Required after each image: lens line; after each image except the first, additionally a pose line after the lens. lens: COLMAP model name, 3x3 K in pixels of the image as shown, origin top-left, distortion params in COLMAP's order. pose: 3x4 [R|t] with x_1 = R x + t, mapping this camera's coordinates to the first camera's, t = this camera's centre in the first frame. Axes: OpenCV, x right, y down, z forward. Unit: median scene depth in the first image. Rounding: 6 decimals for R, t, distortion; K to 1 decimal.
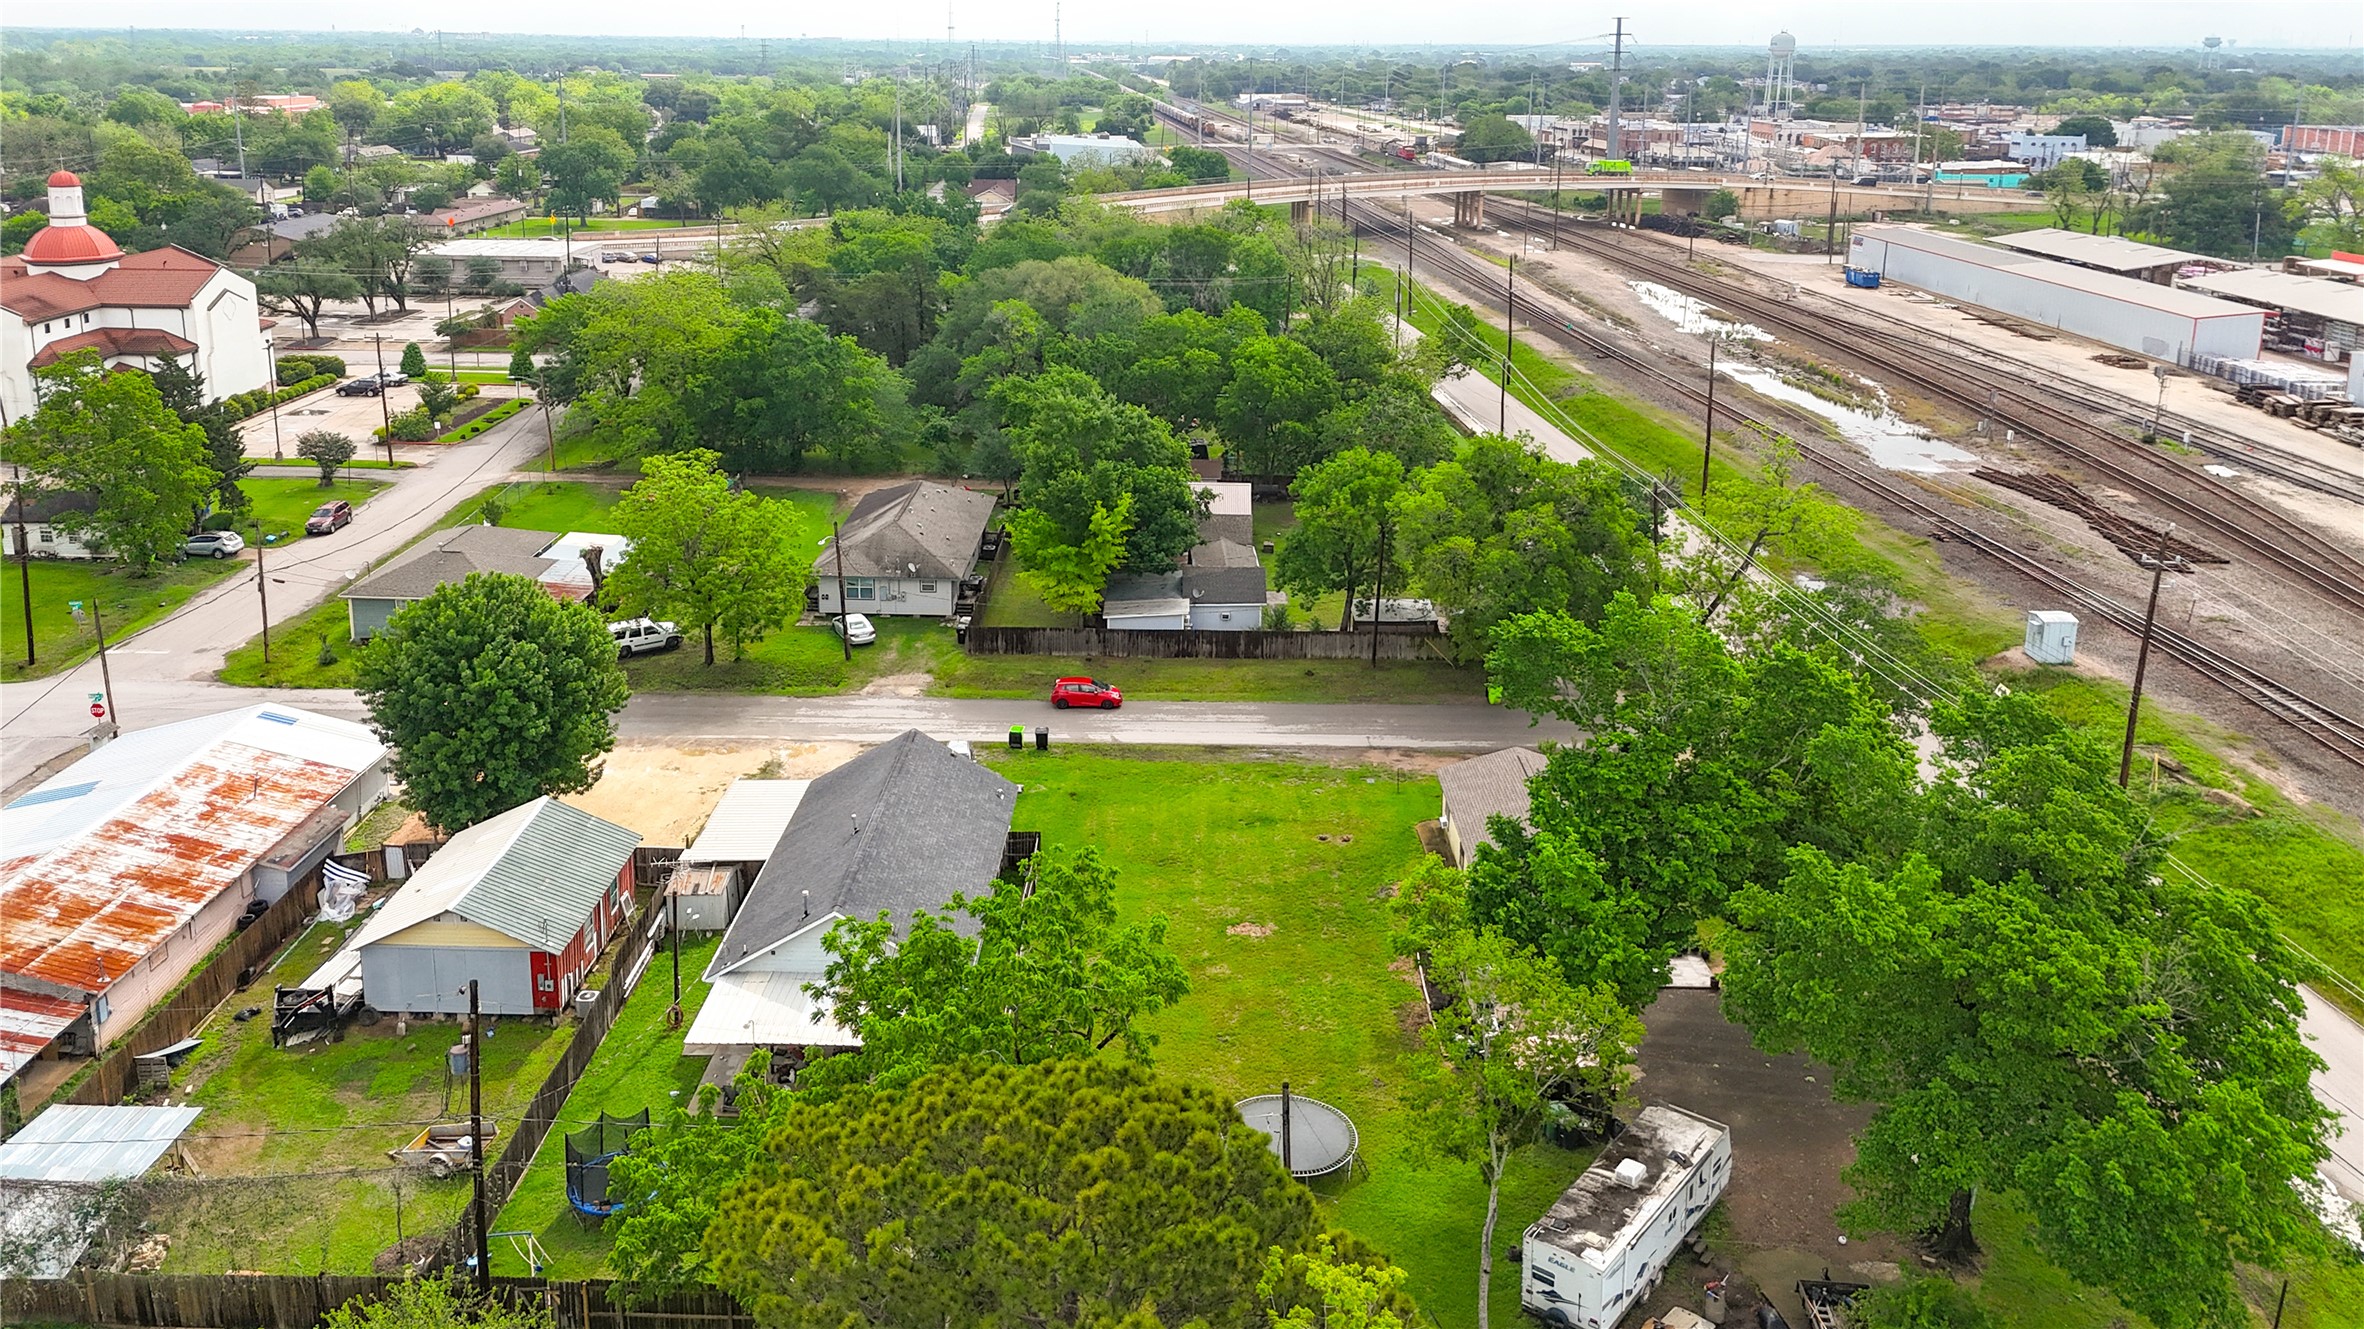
lens RADIAL K [[1739.8, 0, 1146.2], [0, 1739.8, 615.1], [0, 0, 1]] dist [0.070666, -0.066515]
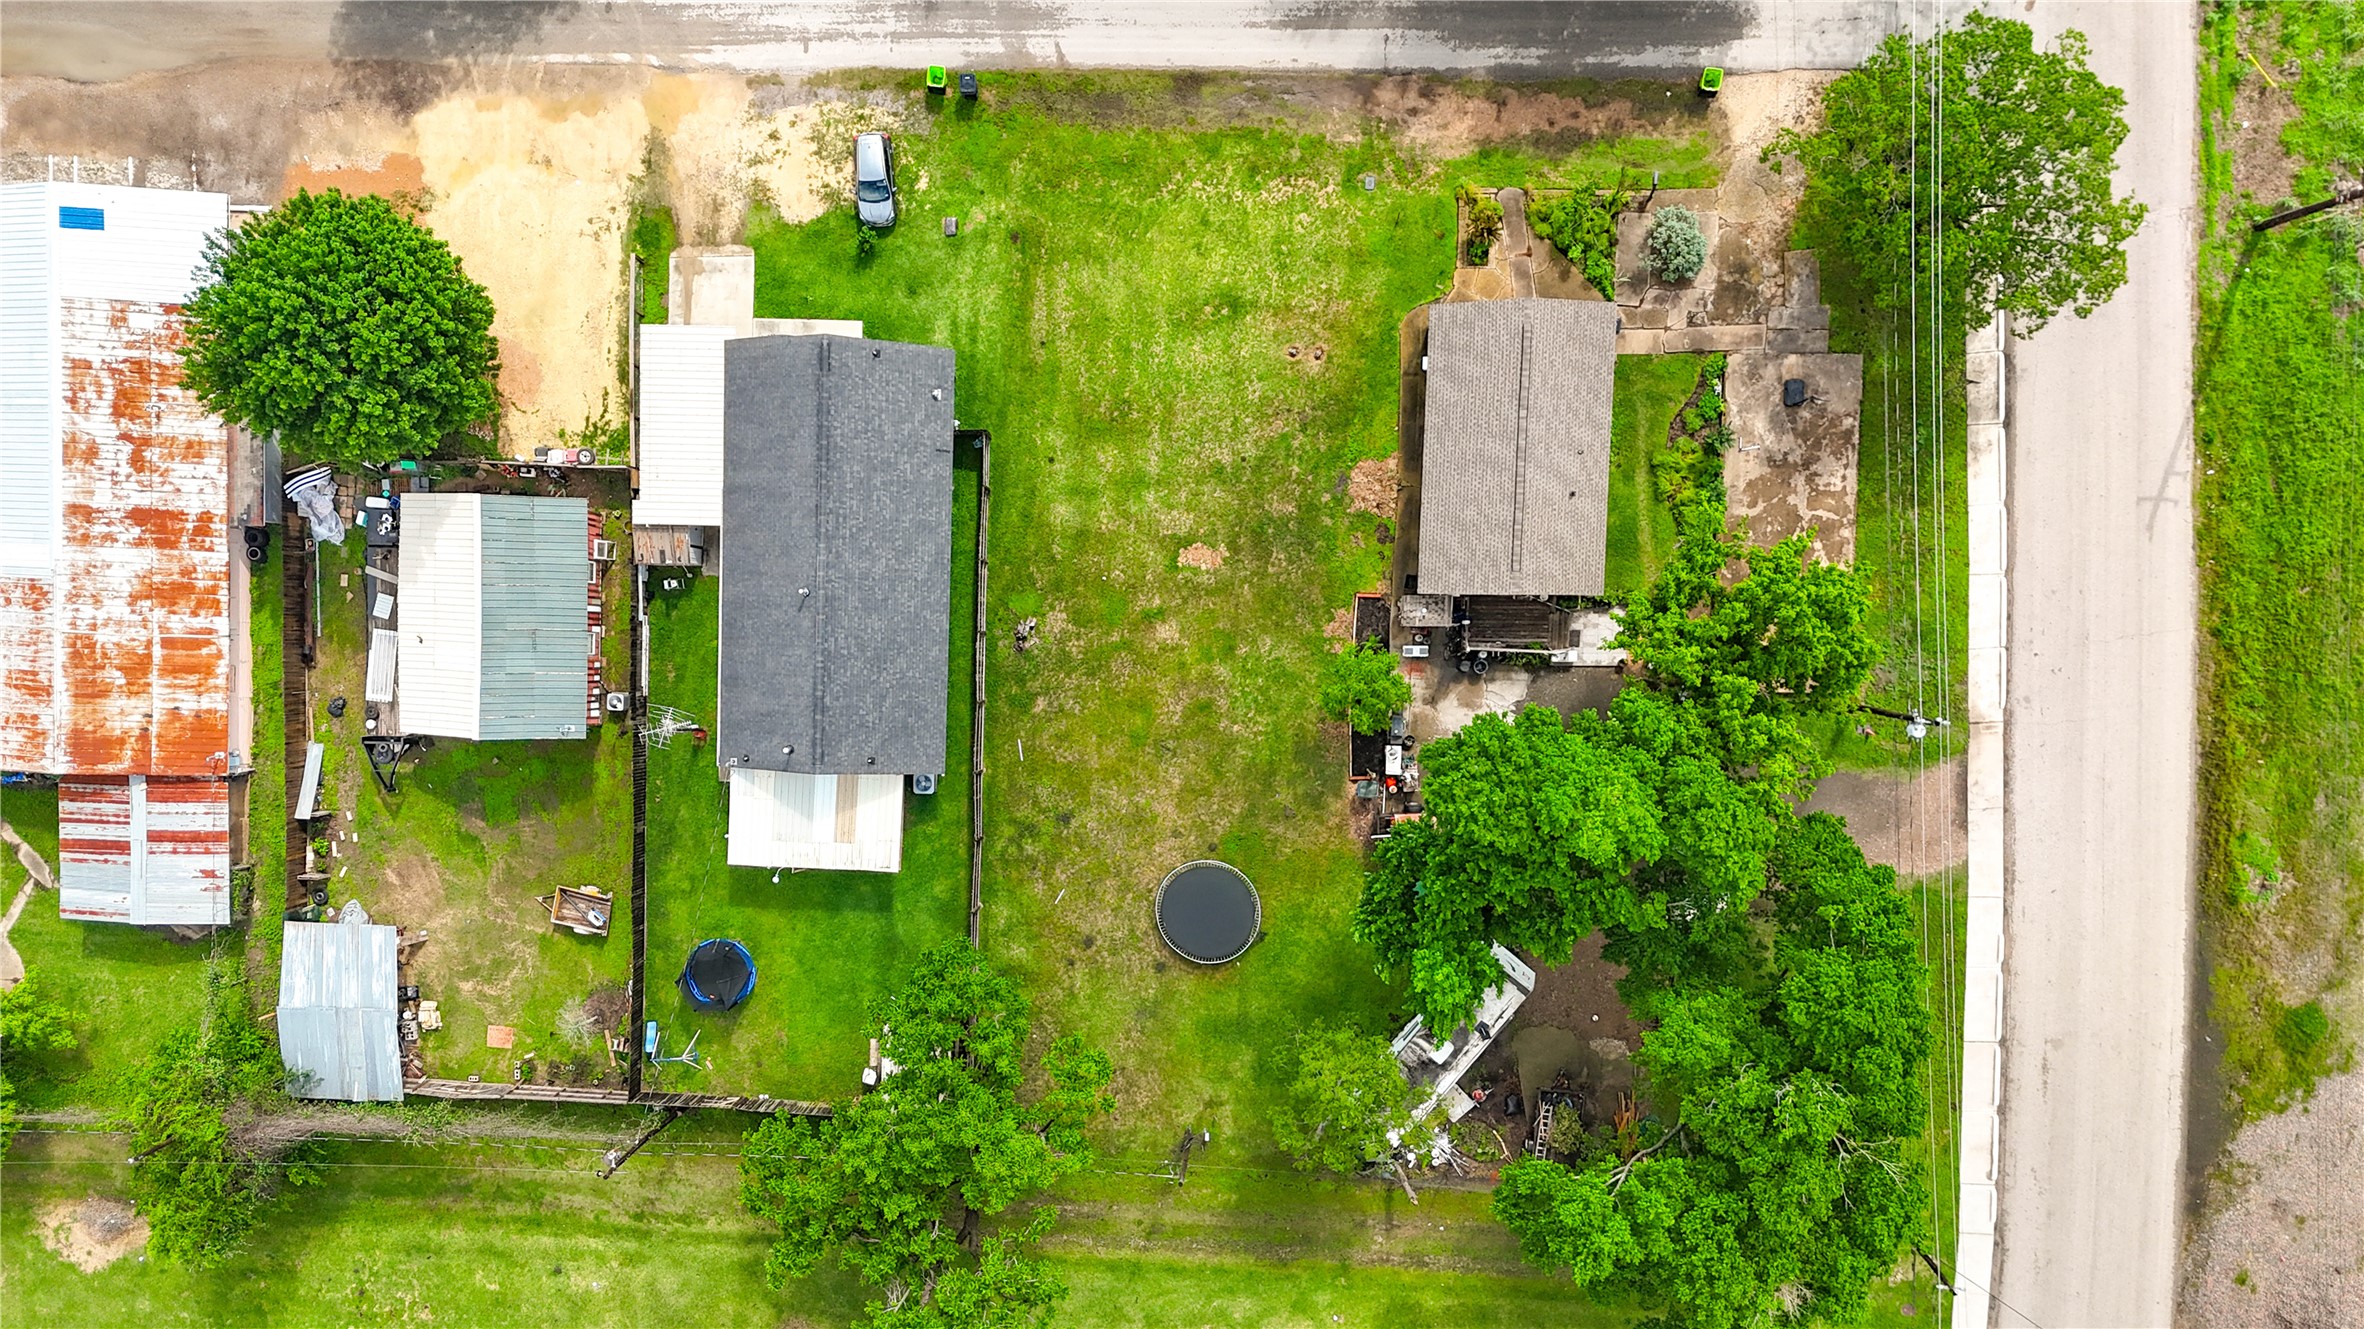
lens RADIAL K [[1739.8, 0, 1104.7], [0, 1739.8, 777.9], [0, 0, 1]] dist [0.070666, -0.066515]
pose [[0.998067, 0.004024, -0.062014, 0.047665], [0.059252, 0.239234, 0.969152, -0.564026], [0.018735, -0.970954, 0.238533, 0.448191]]
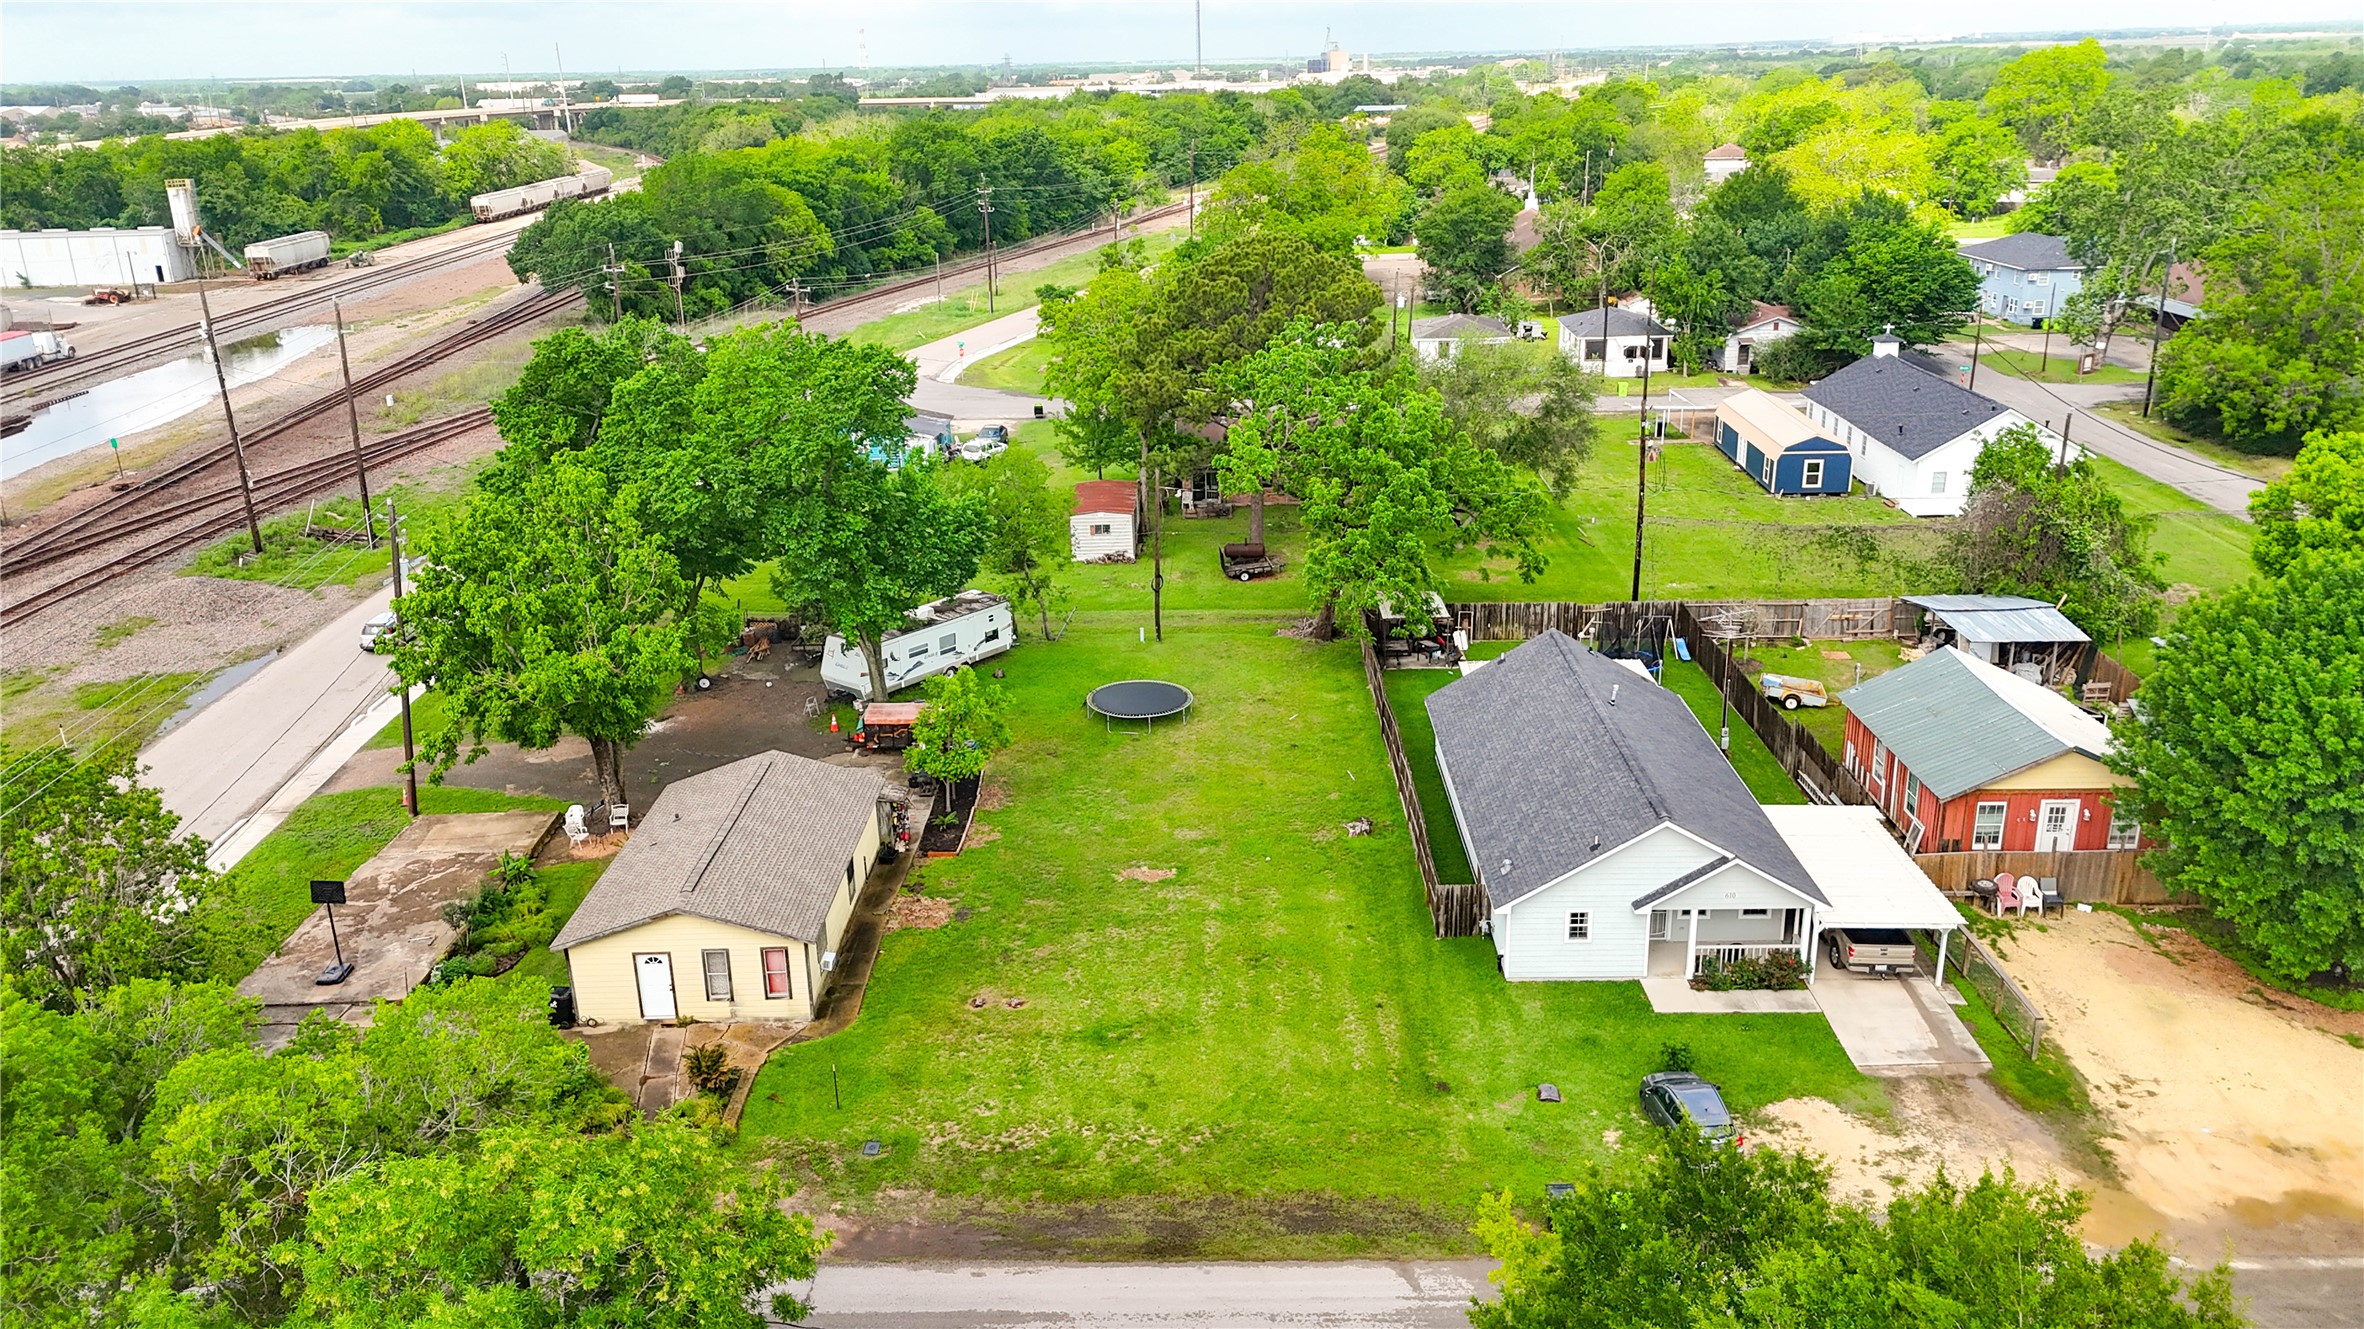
lens RADIAL K [[1739.8, 0, 1183.2], [0, 1739.8, 665.6], [0, 0, 1]] dist [0.070666, -0.066515]
pose [[-0.999759, 0.020498, -0.007858, 0.033498], [0.011558, 0.795822, 0.605421, -0.279663], [0.018664, 0.605184, -0.795867, 1.136615]]
